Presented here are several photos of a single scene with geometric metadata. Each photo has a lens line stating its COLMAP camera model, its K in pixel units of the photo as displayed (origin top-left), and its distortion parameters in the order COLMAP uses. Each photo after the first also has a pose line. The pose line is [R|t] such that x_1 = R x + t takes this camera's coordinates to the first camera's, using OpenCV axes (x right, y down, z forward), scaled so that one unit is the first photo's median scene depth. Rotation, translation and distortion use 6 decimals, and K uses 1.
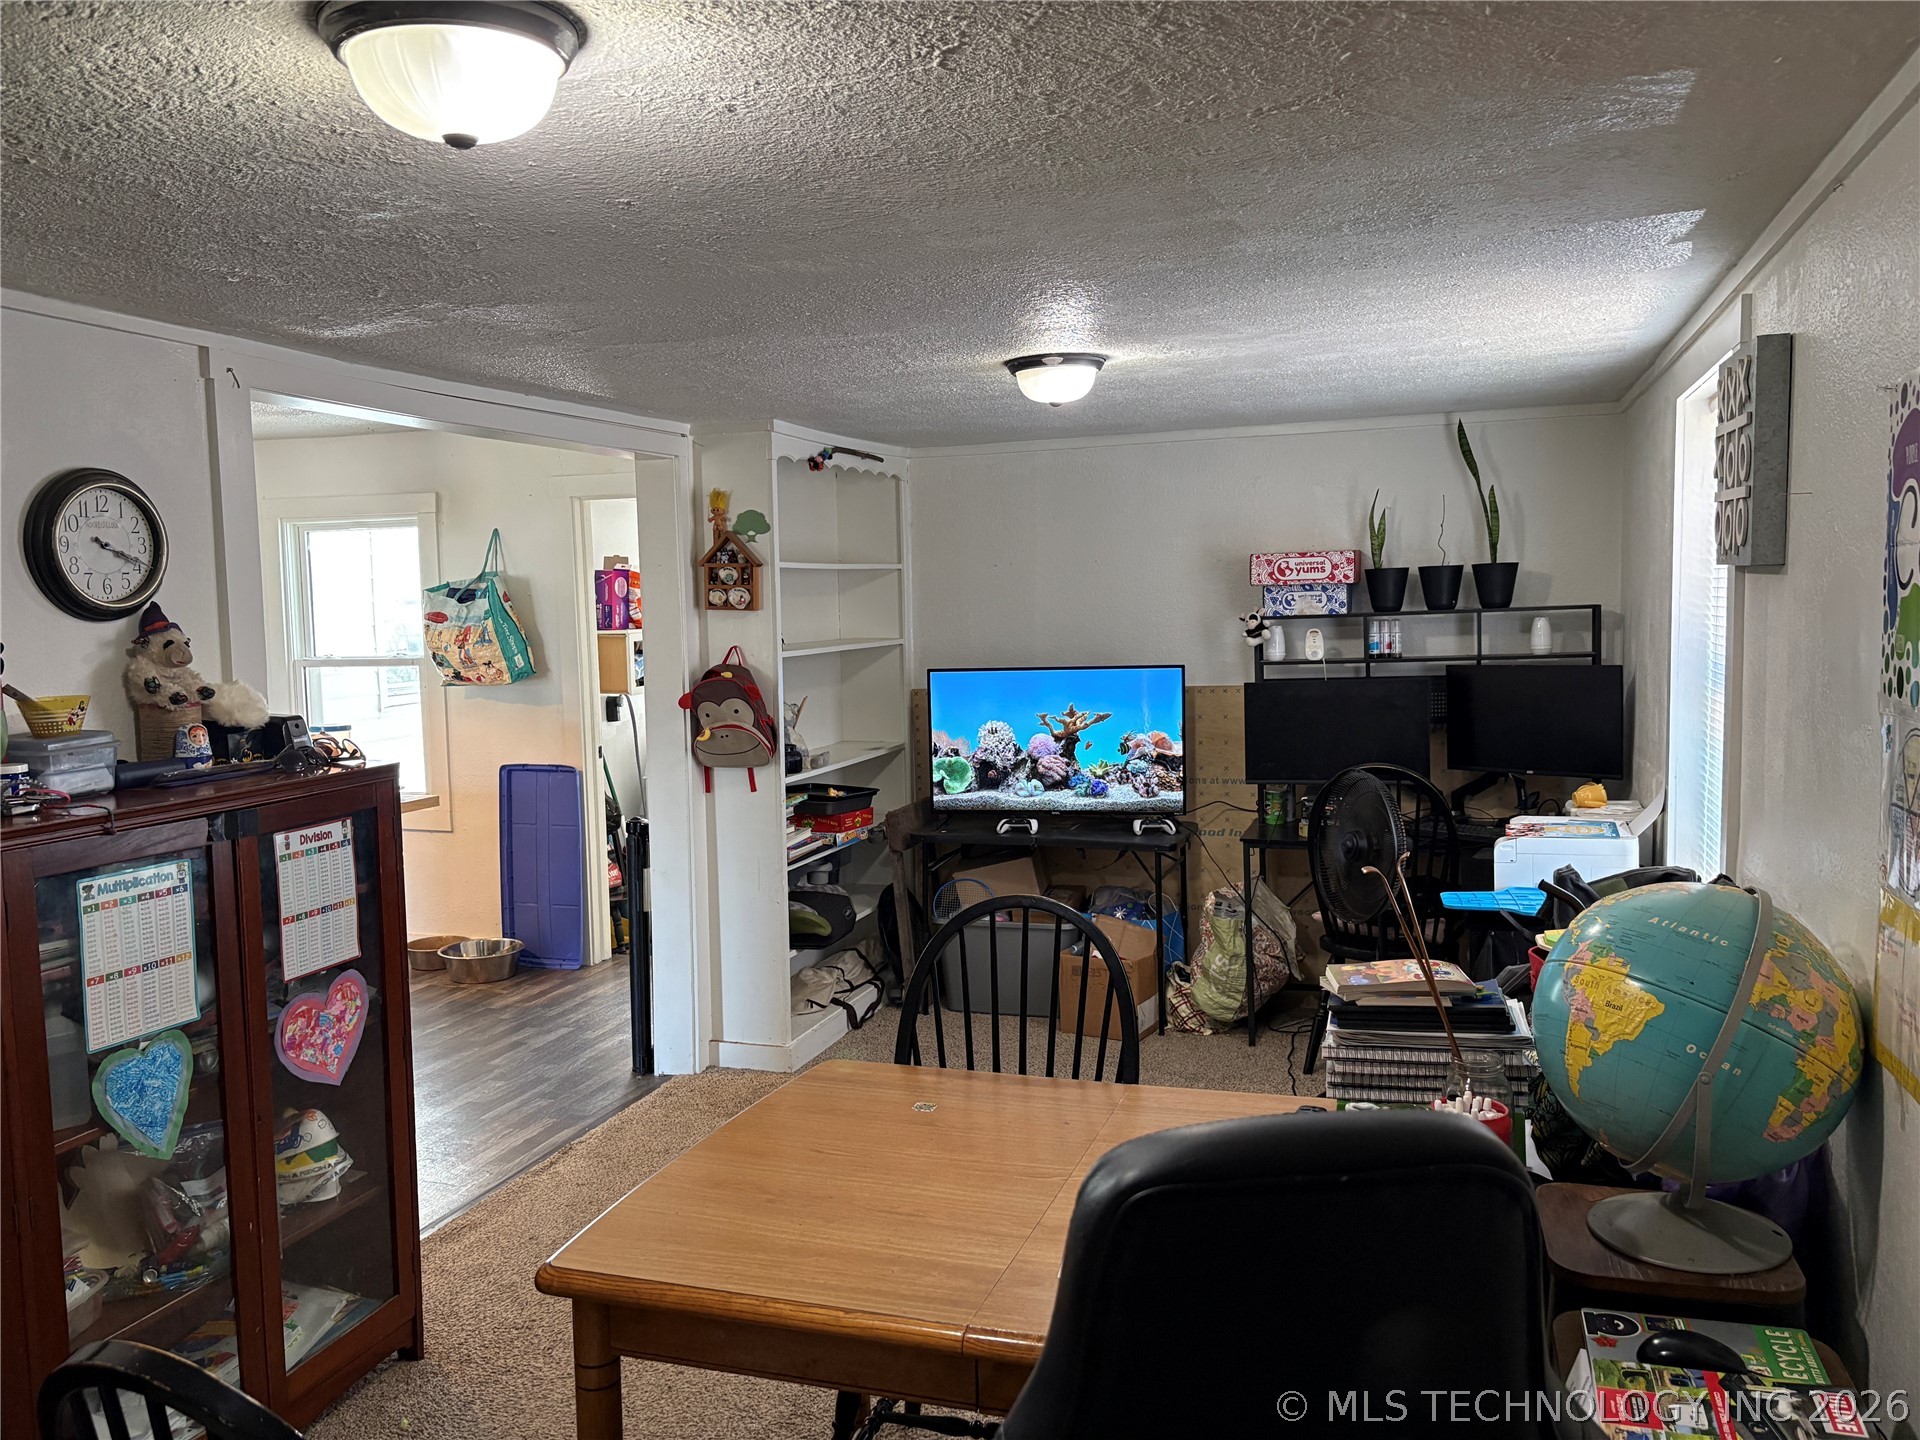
lens RADIAL K [[1471.5, 0, 964.8], [0, 1471.5, 718.7], [0, 0, 1]] dist [0.008895, -0.000548]
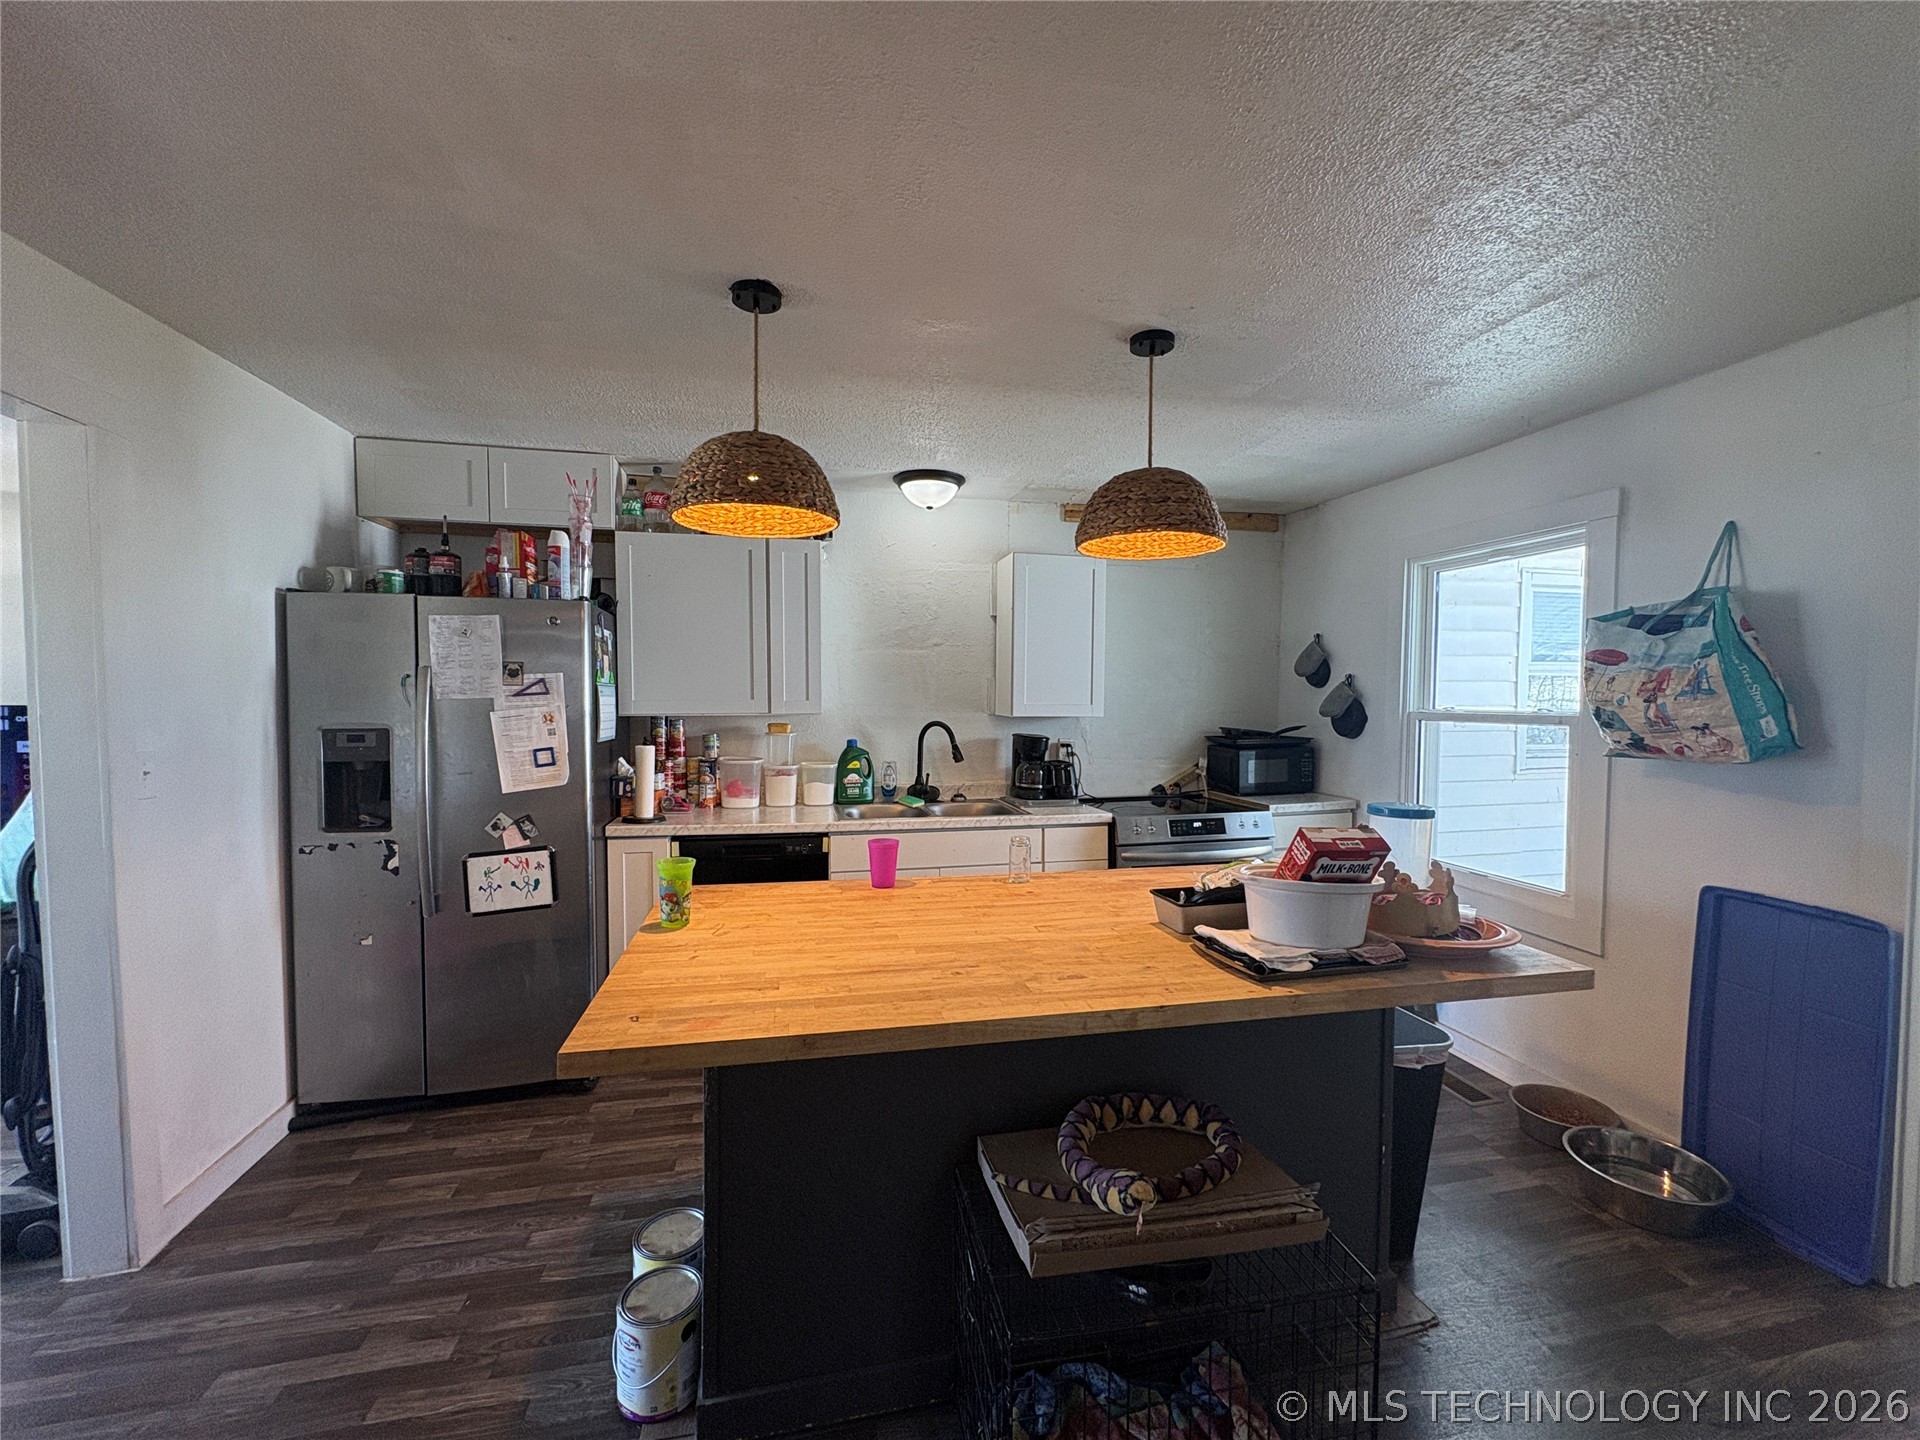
lens RADIAL K [[783.3, 0, 970.8], [0, 783.3, 721.7], [0, 0, 1]] dist [0.002670, 0.000070]
pose [[0.535378, 0.053437, -0.842920, -0.206154], [-0.092403, 0.995712, 0.004434, -0.012831], [0.839542, 0.075515, 0.538020, 0.552458]]
